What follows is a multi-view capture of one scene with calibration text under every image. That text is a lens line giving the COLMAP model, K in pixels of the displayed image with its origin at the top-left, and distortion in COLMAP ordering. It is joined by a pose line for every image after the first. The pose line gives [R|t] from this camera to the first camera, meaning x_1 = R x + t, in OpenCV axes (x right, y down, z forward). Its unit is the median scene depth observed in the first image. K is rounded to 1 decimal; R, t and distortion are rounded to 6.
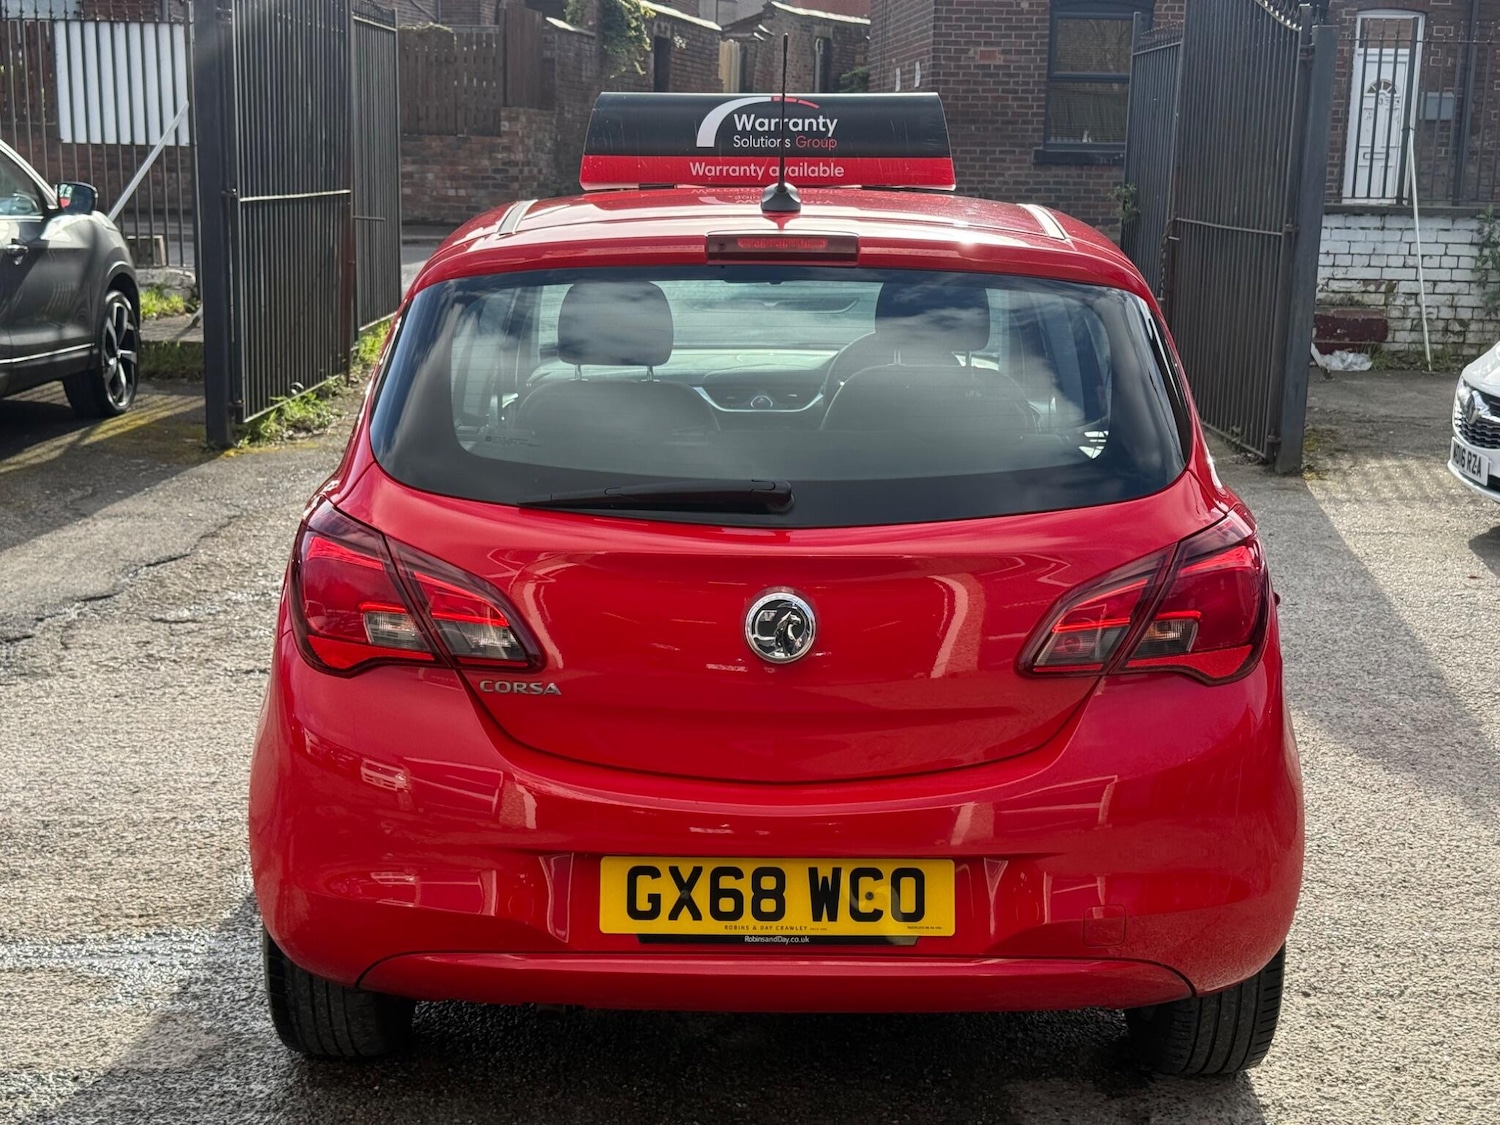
lens RADIAL K [[2070.6, 0, 745.5], [0, 2070.6, 565.8], [0, 0, 1]] dist [0.195203, -0.460622]
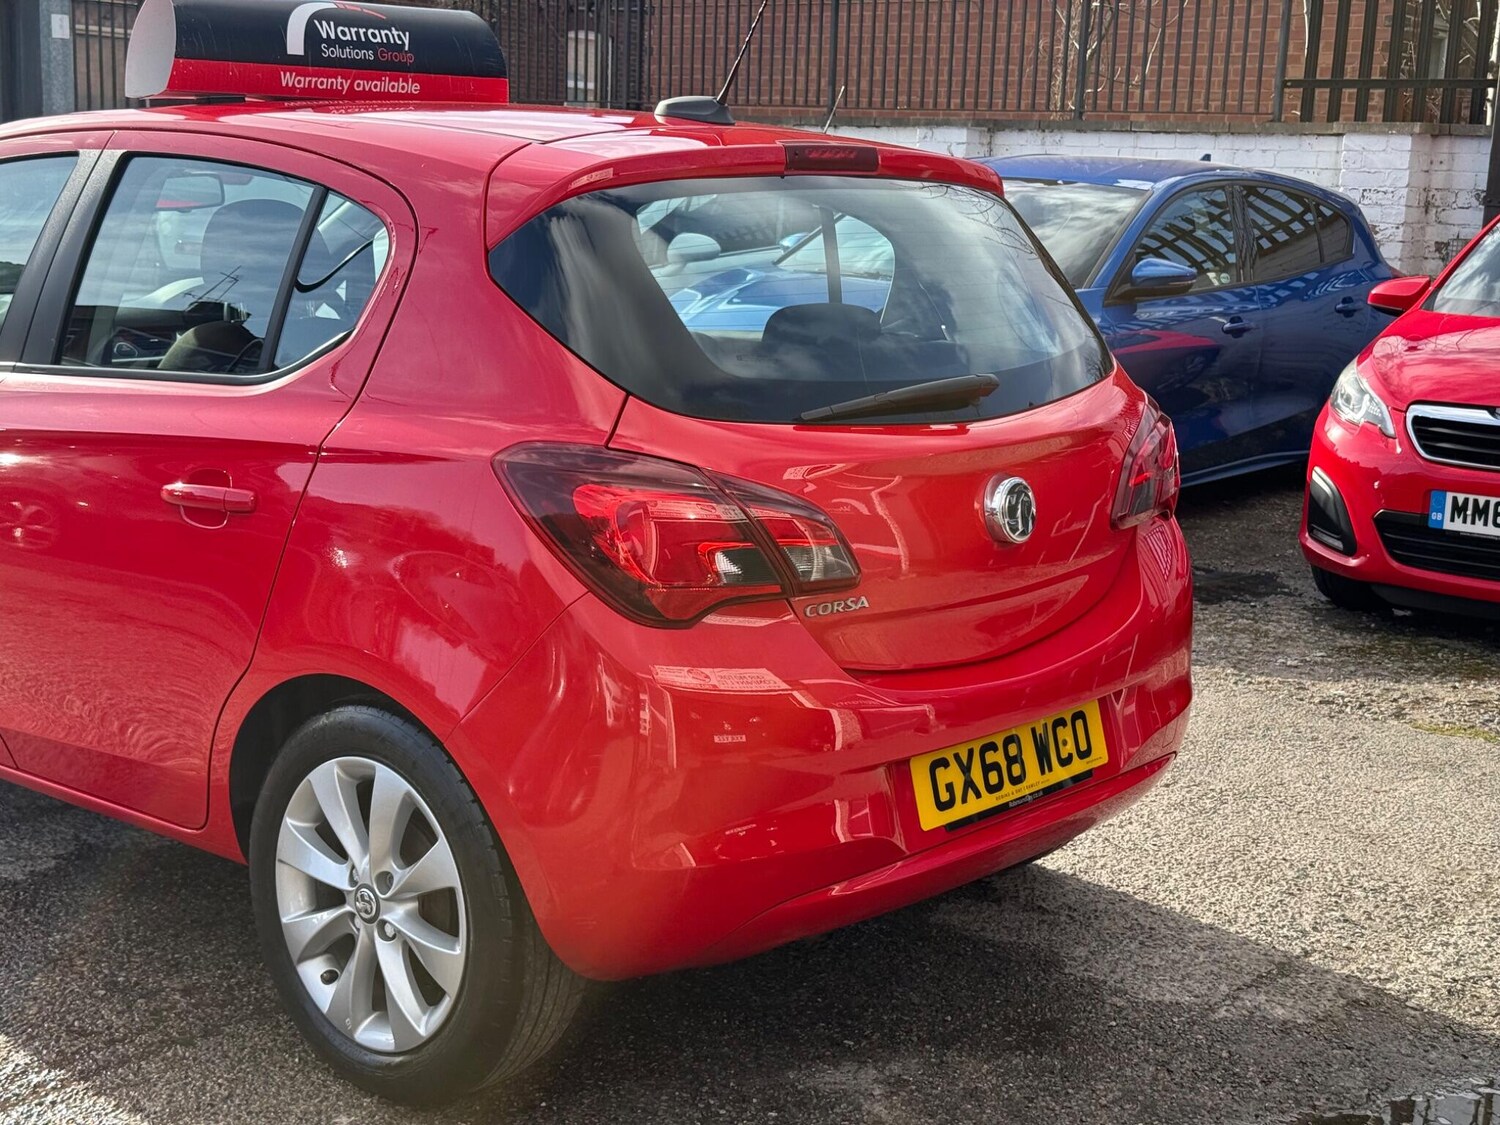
lens RADIAL K [[2070.6, 0, 745.5], [0, 2070.6, 565.8], [0, 0, 1]] dist [0.195203, -0.460622]
pose [[0.654480, -0.139856, 0.743032, -0.862202], [0.126205, 0.989163, 0.075020, -0.039251], [-0.745472, 0.044676, 0.665038, 0.383980]]
